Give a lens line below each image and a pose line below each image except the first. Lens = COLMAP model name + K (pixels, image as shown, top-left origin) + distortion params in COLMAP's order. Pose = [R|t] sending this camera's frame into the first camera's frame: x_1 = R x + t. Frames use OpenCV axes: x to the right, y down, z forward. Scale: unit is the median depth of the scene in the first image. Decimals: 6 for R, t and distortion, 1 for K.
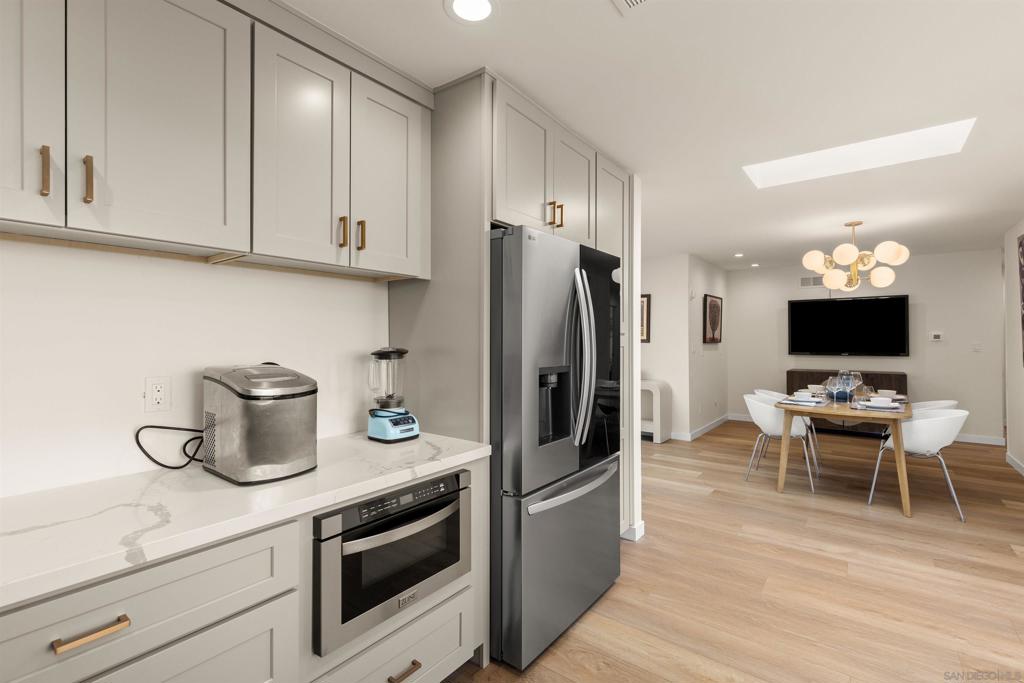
lens RADIAL K [[458.8, 0, 516.2], [0, 458.8, 337.3], [0, 0, 1]] dist [0.007394, -0.002123]
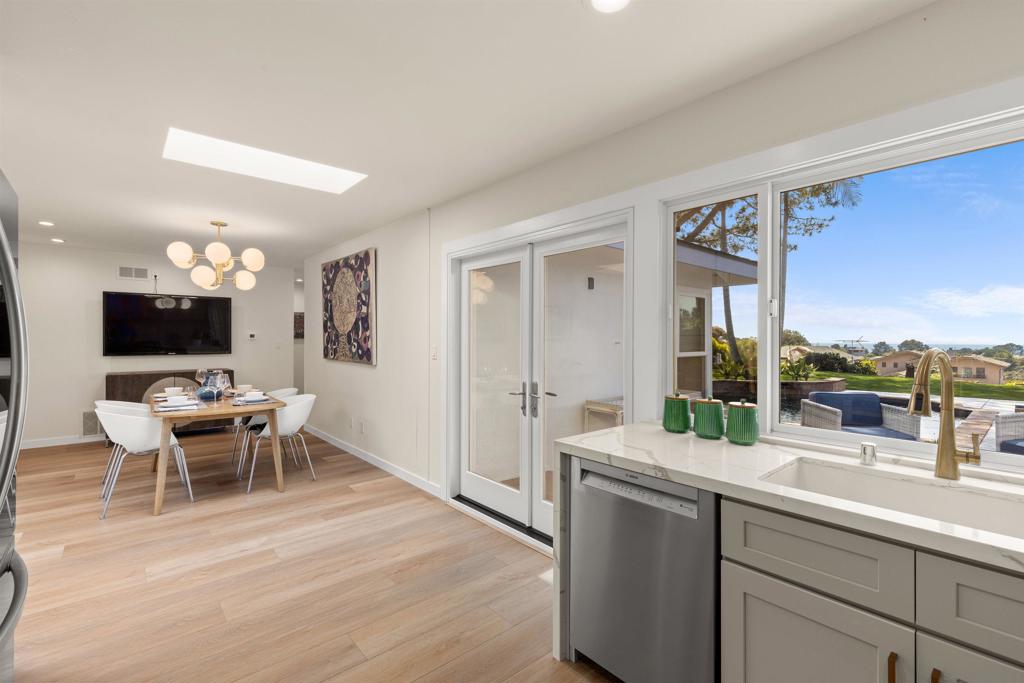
lens RADIAL K [[458.8, 0, 519.2], [0, 458.8, 341.1], [0, 0, 1]] dist [0.007394, -0.002123]
pose [[0.197656, -0.002624, 0.980268, -0.161294], [-0.008103, 0.999958, 0.004310, 0.001209], [-0.980238, -0.008795, 0.197627, 0.189794]]
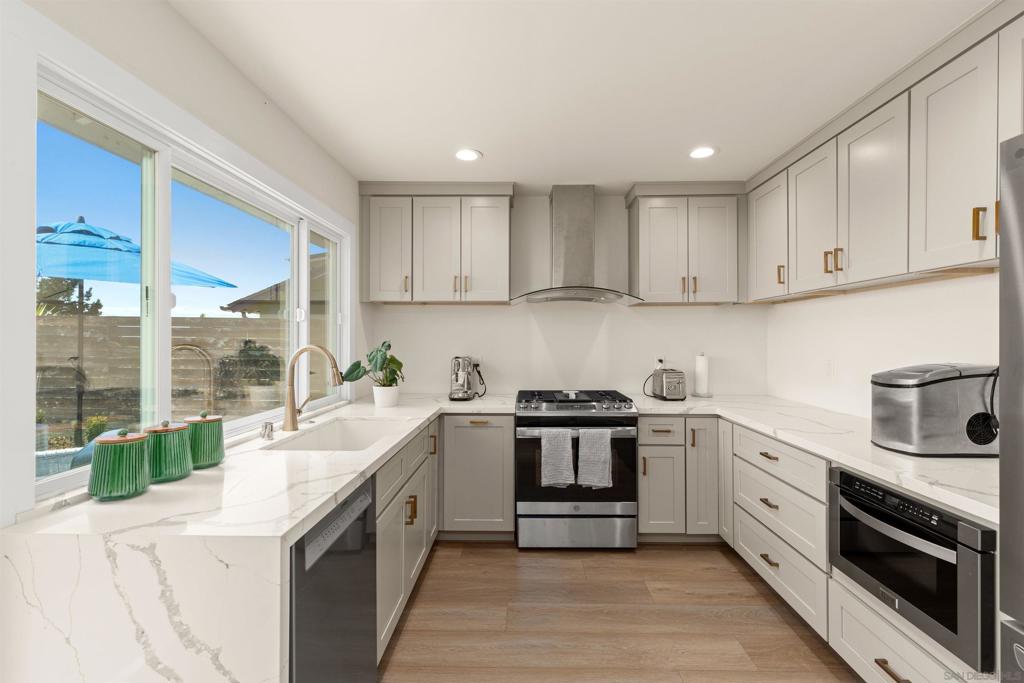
lens RADIAL K [[458.8, 0, 517.4], [0, 458.8, 339.5], [0, 0, 1]] dist [0.007394, -0.002123]
pose [[-0.802966, 0.000059, -0.596025, 0.445521], [0.001848, 0.999995, -0.002390, 0.000760], [0.596023, -0.003020, -0.802962, 0.579806]]
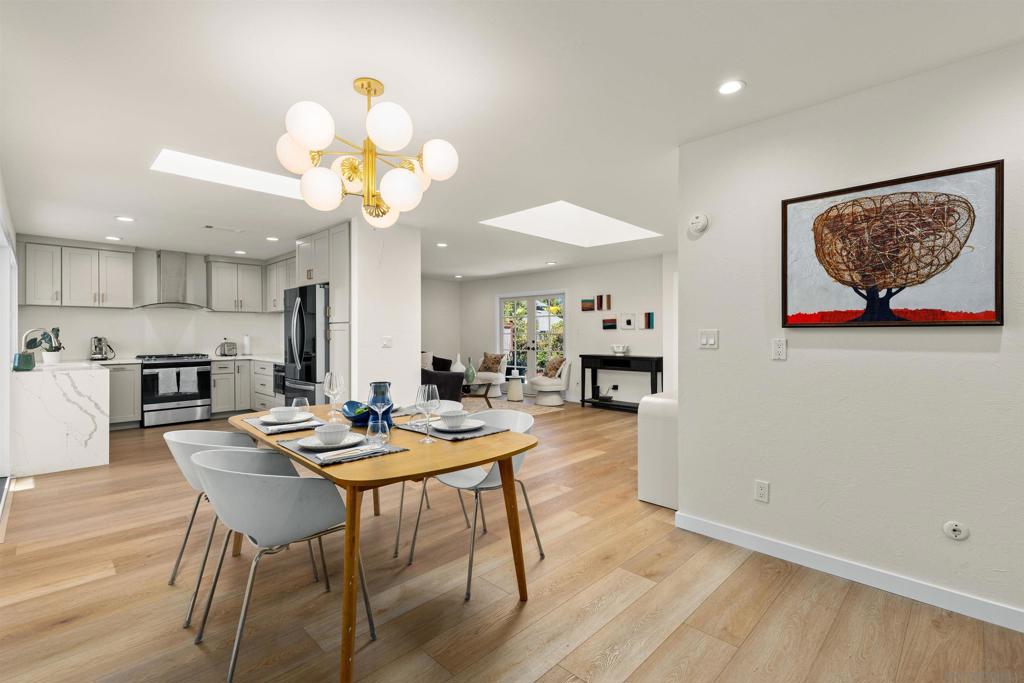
lens RADIAL K [[458.8, 0, 514.7], [0, 458.8, 334.4], [0, 0, 1]] dist [0.007394, -0.002123]
pose [[-0.119516, 0.001034, -0.992832, 1.523980], [0.005813, 0.999983, 0.000342, 0.033120], [0.992815, -0.005731, -0.119520, 1.525743]]
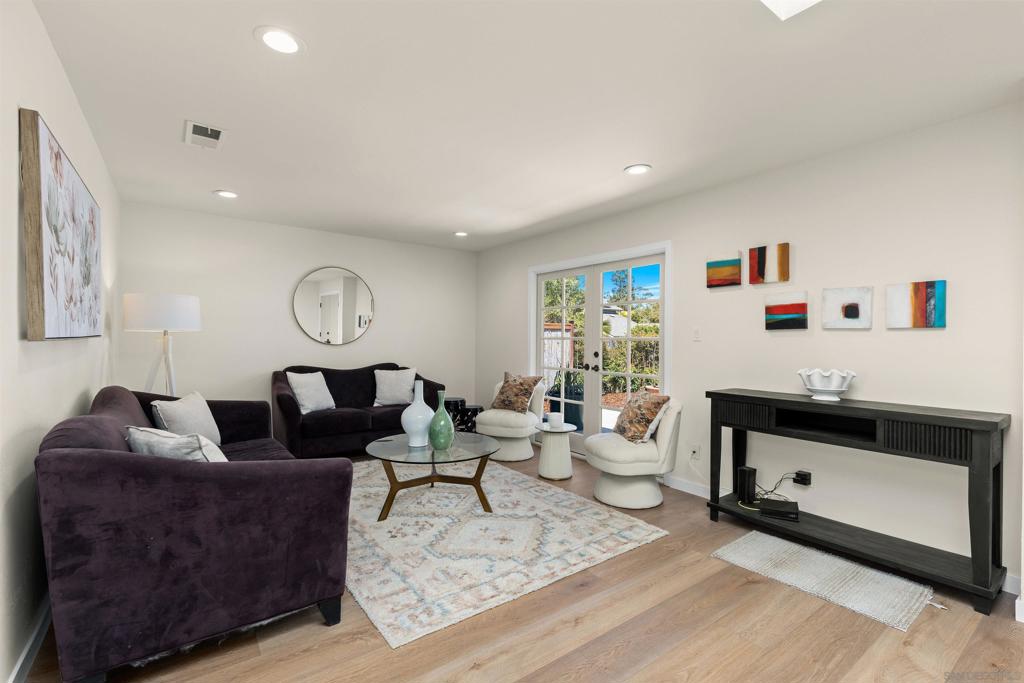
lens RADIAL K [[458.8, 0, 519.1], [0, 458.8, 341.7], [0, 0, 1]] dist [0.007394, -0.002123]
pose [[-0.264959, 0.003933, -0.964252, 0.232689], [-0.006136, 0.999965, 0.005765, 0.032866], [0.964240, 0.007444, -0.264925, 1.453288]]
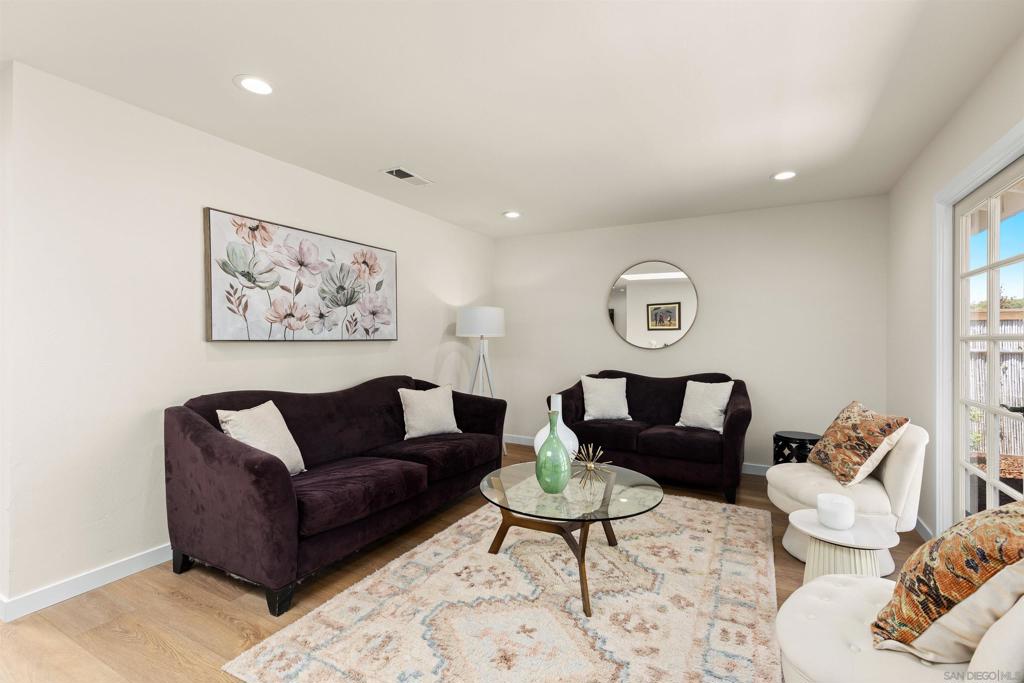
lens RADIAL K [[458.8, 0, 515.5], [0, 458.8, 339.7], [0, 0, 1]] dist [0.007394, -0.002123]
pose [[-0.986412, -0.002895, -0.164266, -0.466705], [-0.002116, 0.999986, -0.004917, 0.036970], [0.164278, -0.004503, -0.986404, 1.719958]]
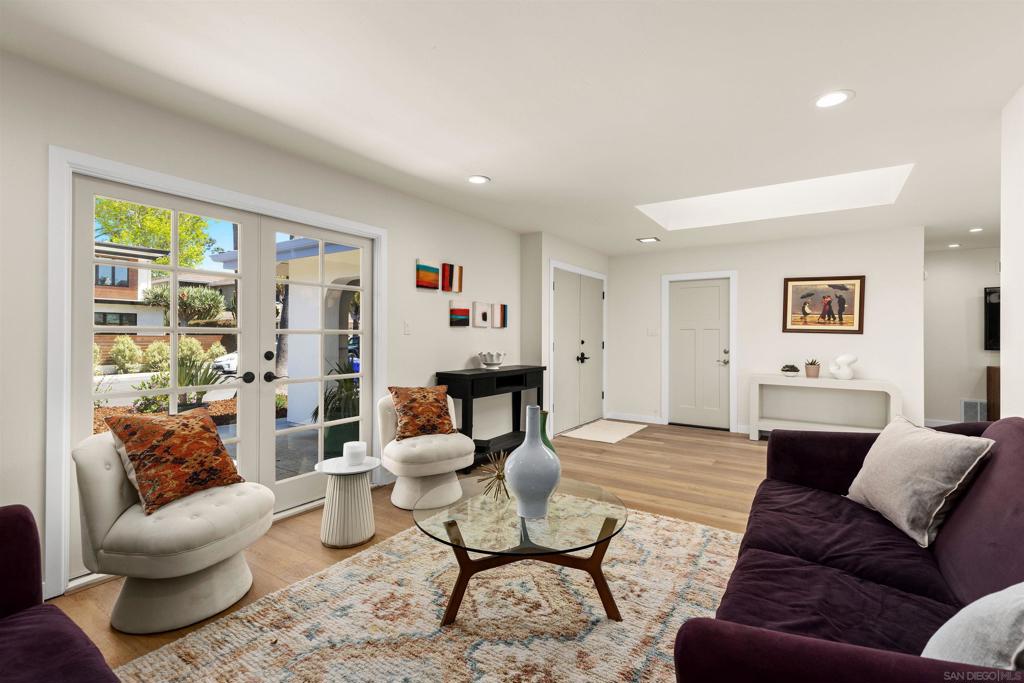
lens RADIAL K [[458.8, 0, 516.6], [0, 458.8, 334.9], [0, 0, 1]] dist [0.007394, -0.002123]
pose [[0.996513, 0.009011, 0.082949, -0.729195], [-0.009225, 0.999955, 0.002189, 0.031235], [-0.082925, -0.002947, 0.996551, 0.401614]]
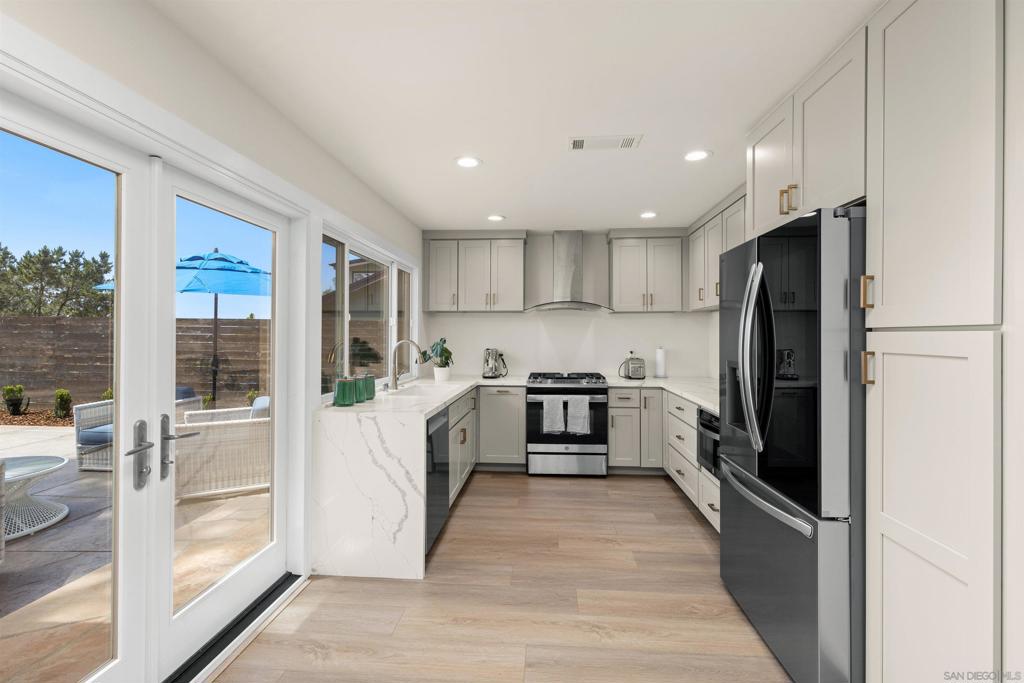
lens RADIAL K [[458.8, 0, 513.6], [0, 458.8, 336.7], [0, 0, 1]] dist [0.007394, -0.002123]
pose [[-0.838543, -0.001449, -0.544833, 0.672726], [0.000454, 0.999994, -0.003358, 0.002191], [0.544835, -0.003063, -0.838538, 0.952134]]
